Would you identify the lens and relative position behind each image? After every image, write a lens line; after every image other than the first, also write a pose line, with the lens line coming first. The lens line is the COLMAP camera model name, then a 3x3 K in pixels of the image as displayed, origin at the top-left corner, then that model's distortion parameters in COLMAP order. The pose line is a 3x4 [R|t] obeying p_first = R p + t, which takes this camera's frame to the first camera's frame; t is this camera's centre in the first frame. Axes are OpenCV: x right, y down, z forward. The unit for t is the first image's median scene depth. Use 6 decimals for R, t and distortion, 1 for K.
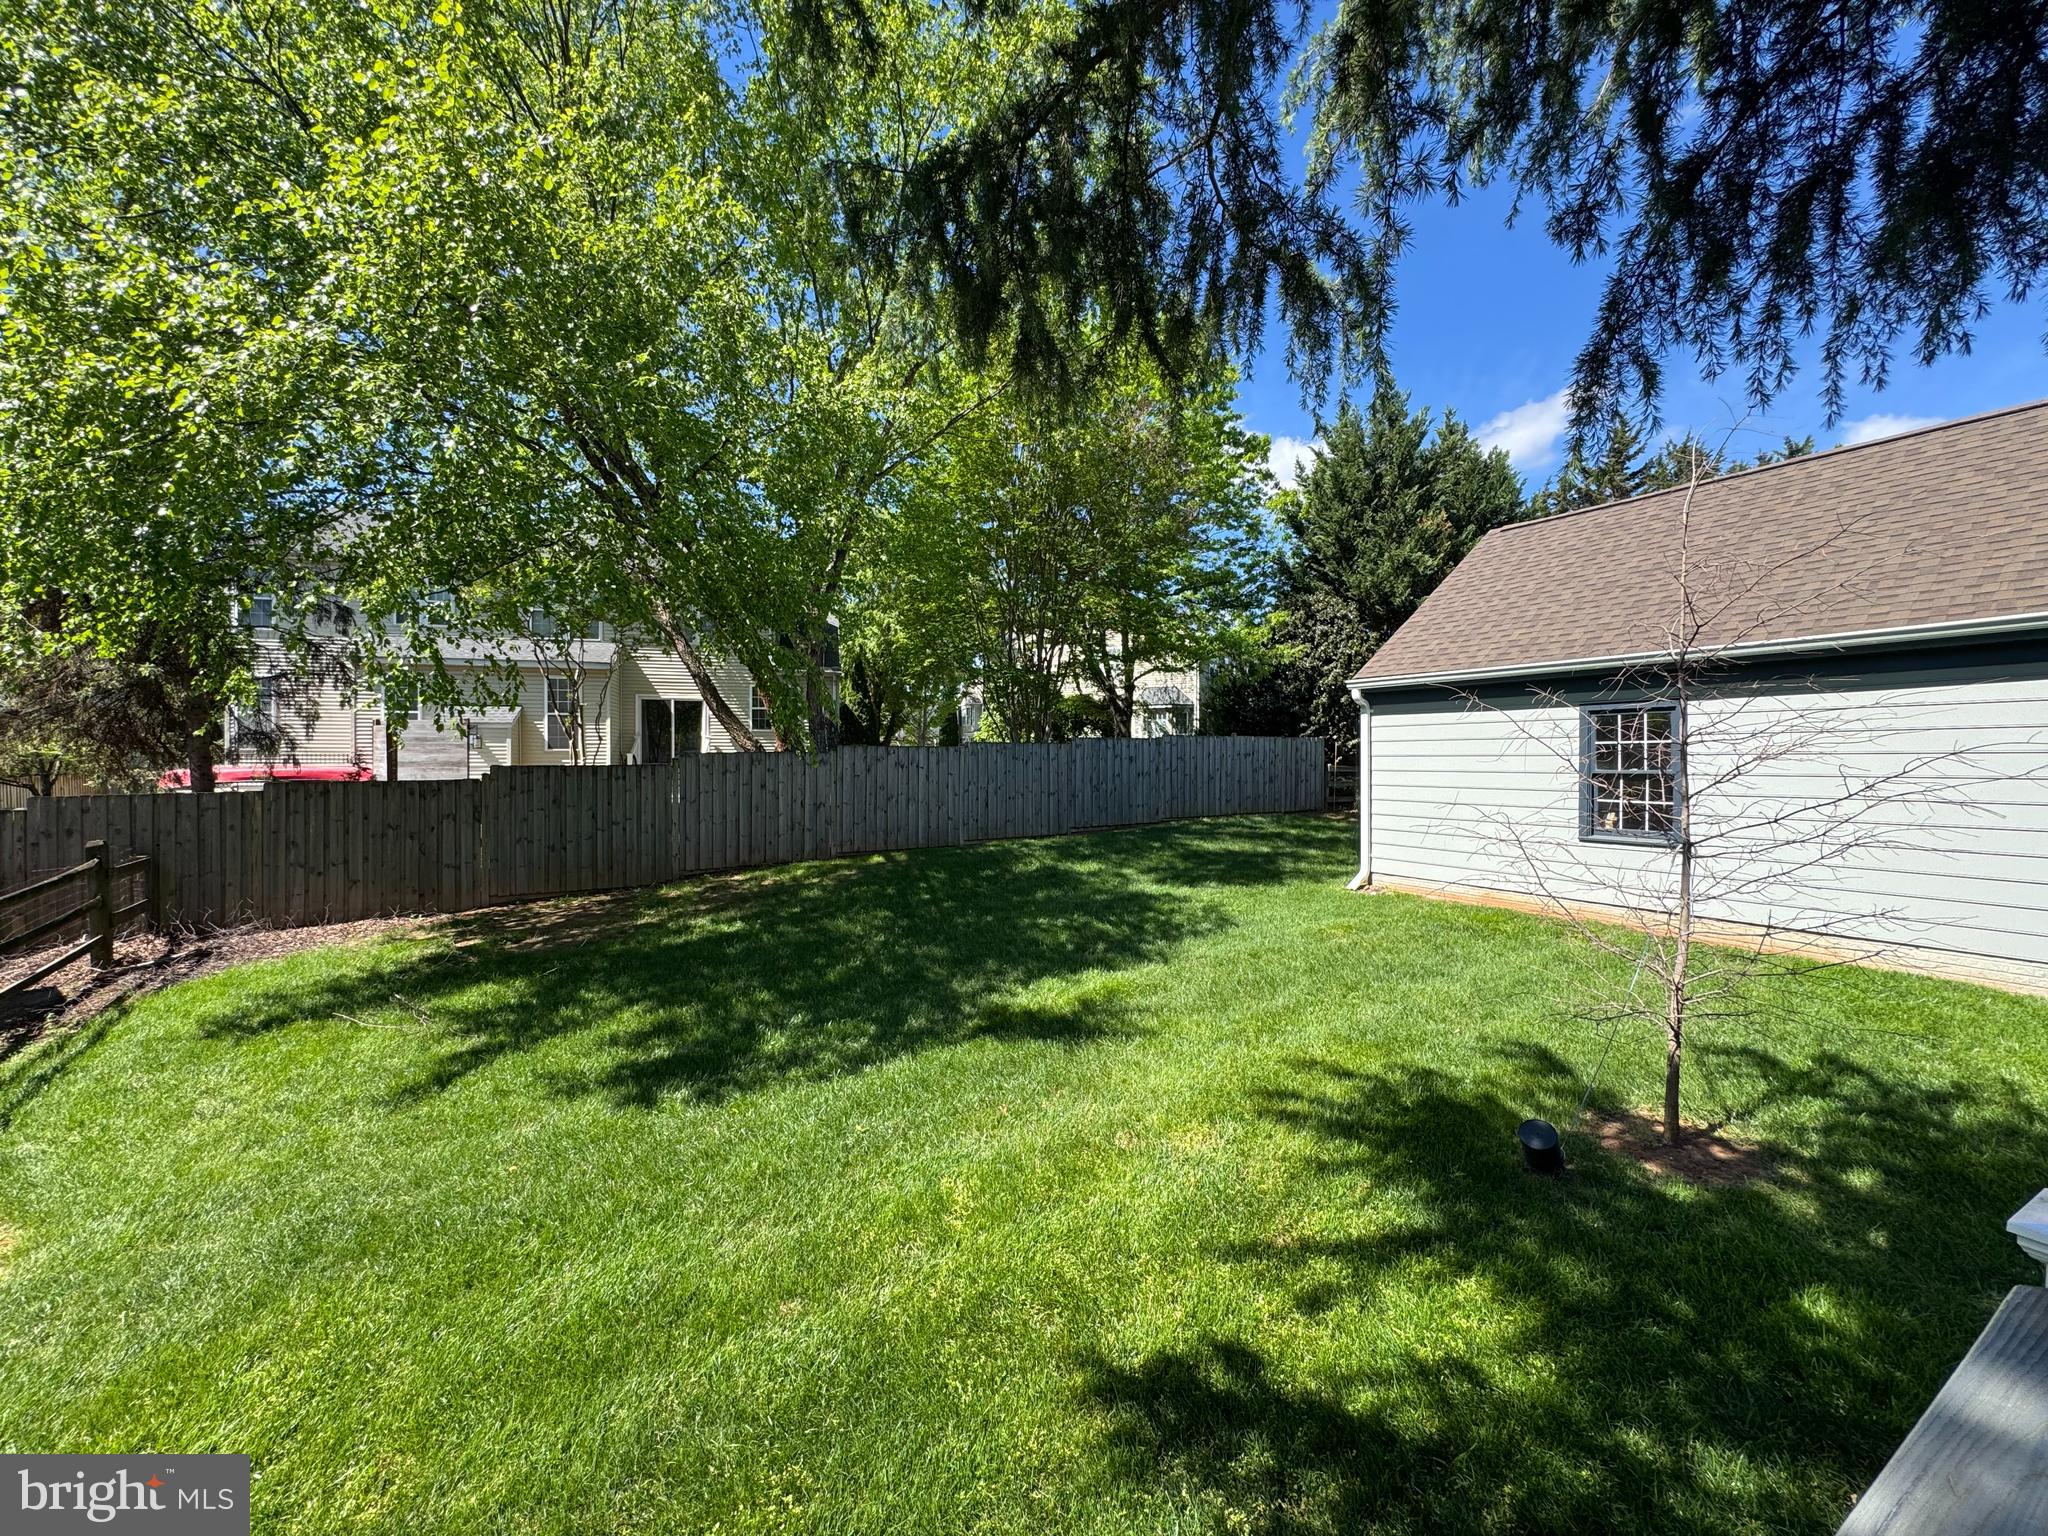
lens RADIAL K [[820.0, 0, 1022.1], [0, 820.0, 764.7], [0, 0, 1]] dist [-0.010720, 0.000634]
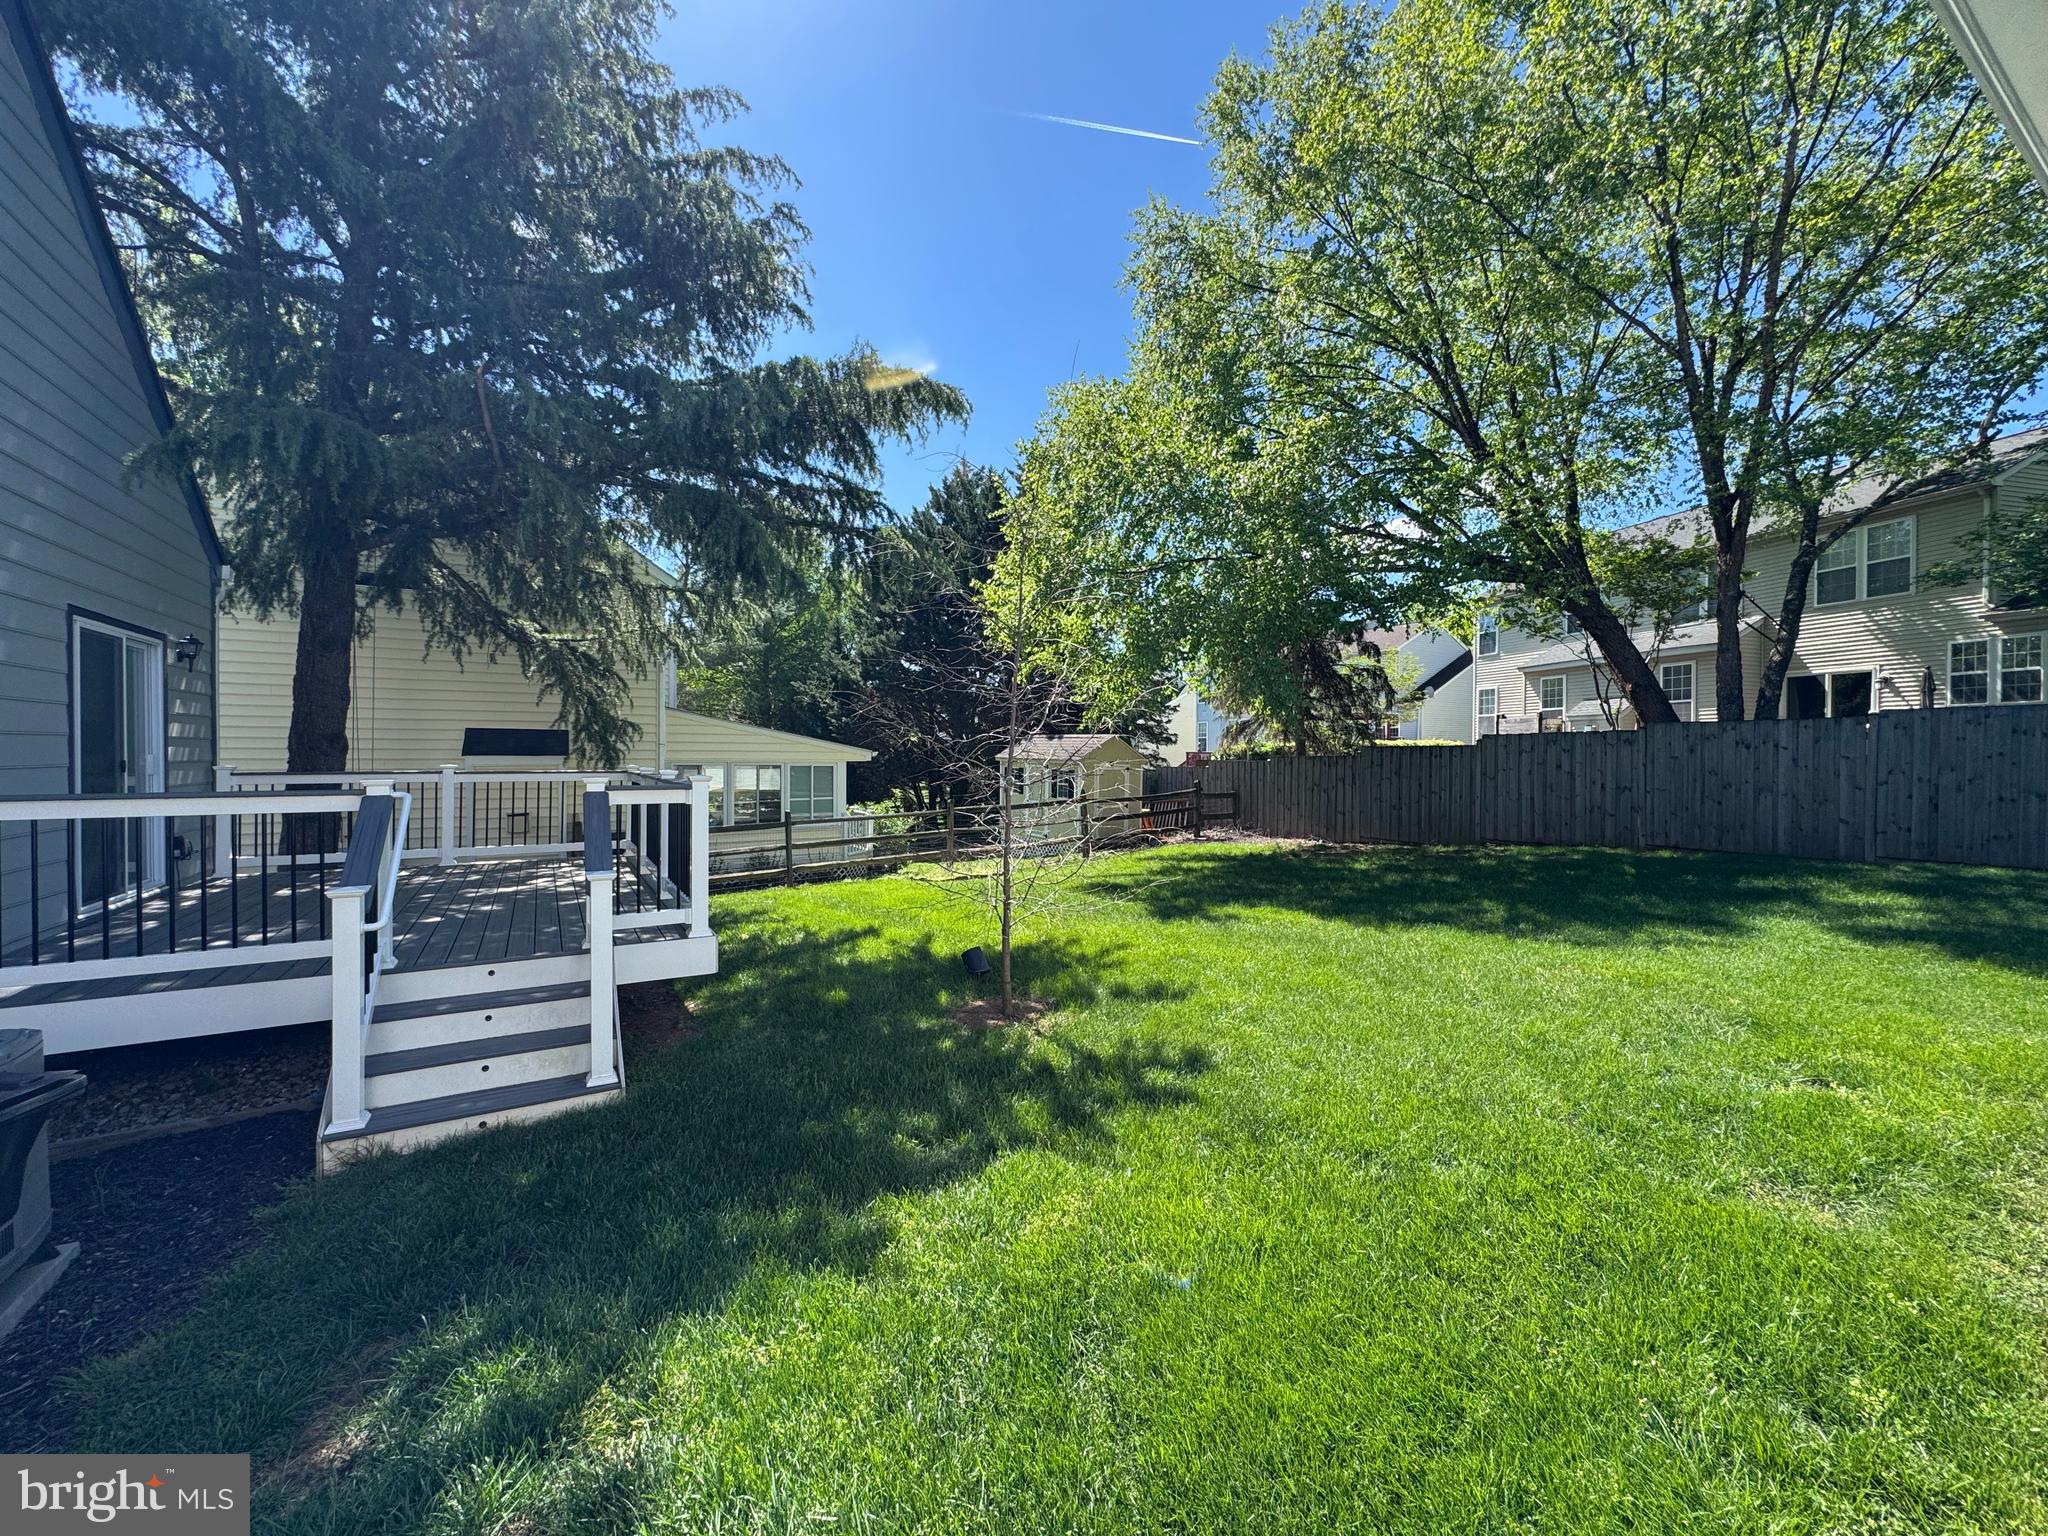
lens RADIAL K [[820.0, 0, 1026.2], [0, 820.0, 760.7], [0, 0, 1]] dist [-0.010720, 0.000634]
pose [[0.005403, 0.007151, -0.999960, 0.685294], [-0.008074, 0.999942, 0.007108, 0.013990], [0.999953, 0.008035, 0.005461, 0.326720]]
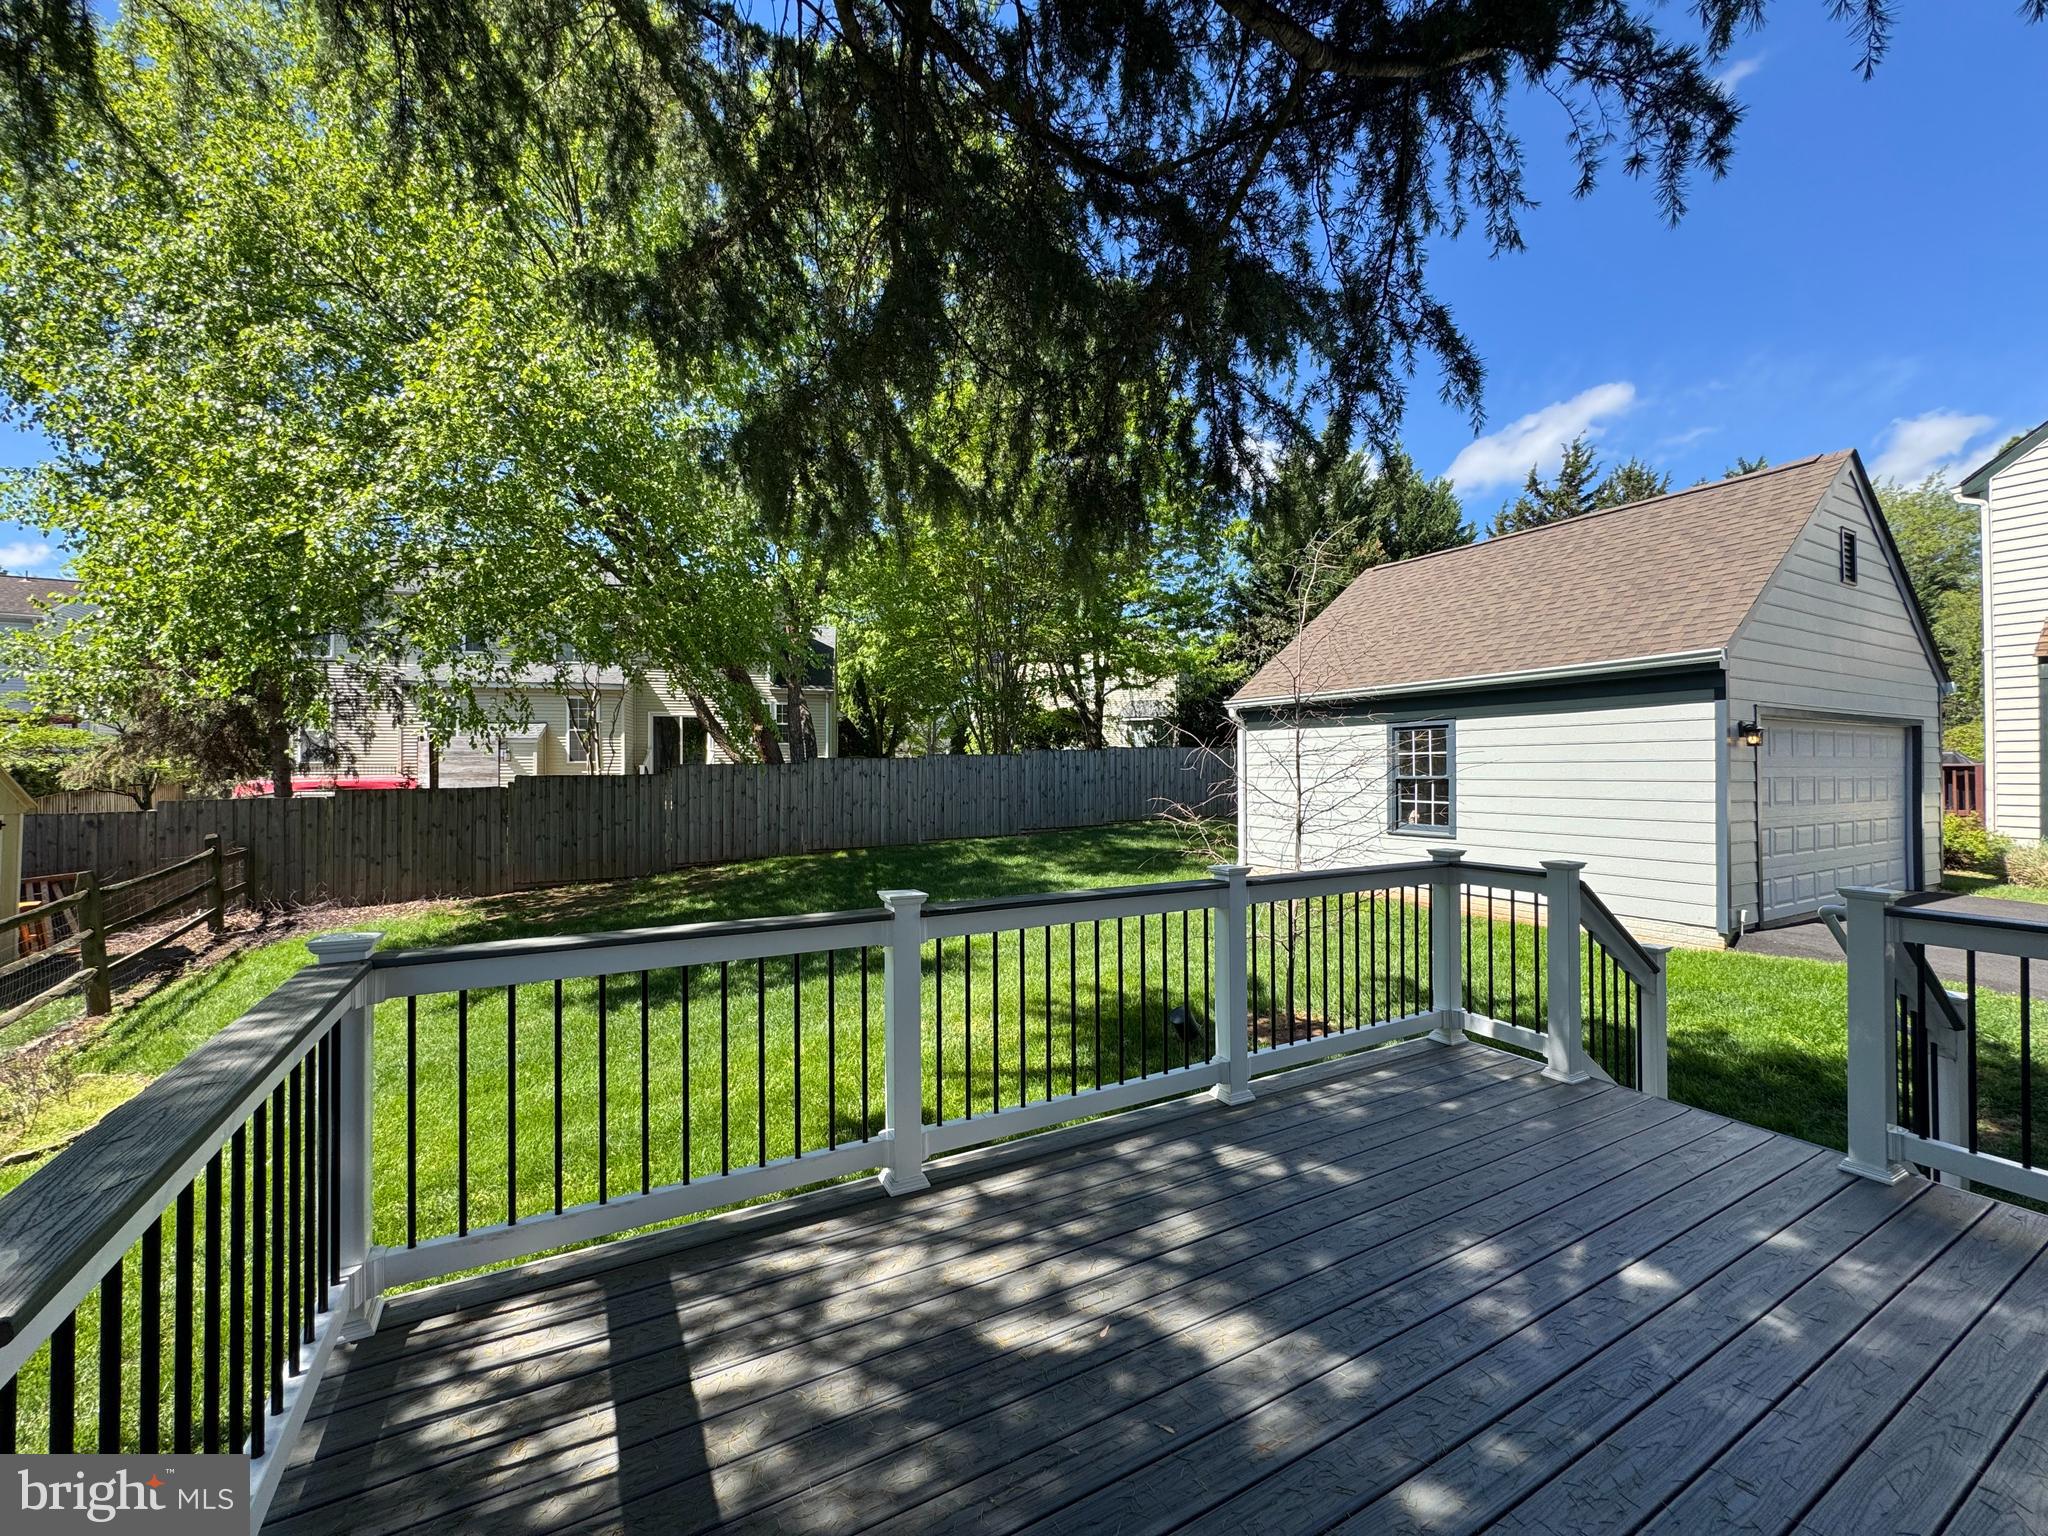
lens RADIAL K [[820.0, 0, 1025.6], [0, 820.0, 764.5], [0, 0, 1]] dist [-0.010720, 0.000634]
pose [[0.999615, -0.003715, -0.027496, 0.121877], [0.003390, 0.999924, -0.011852, 0.001259], [0.027538, 0.011754, 0.999552, -0.167041]]
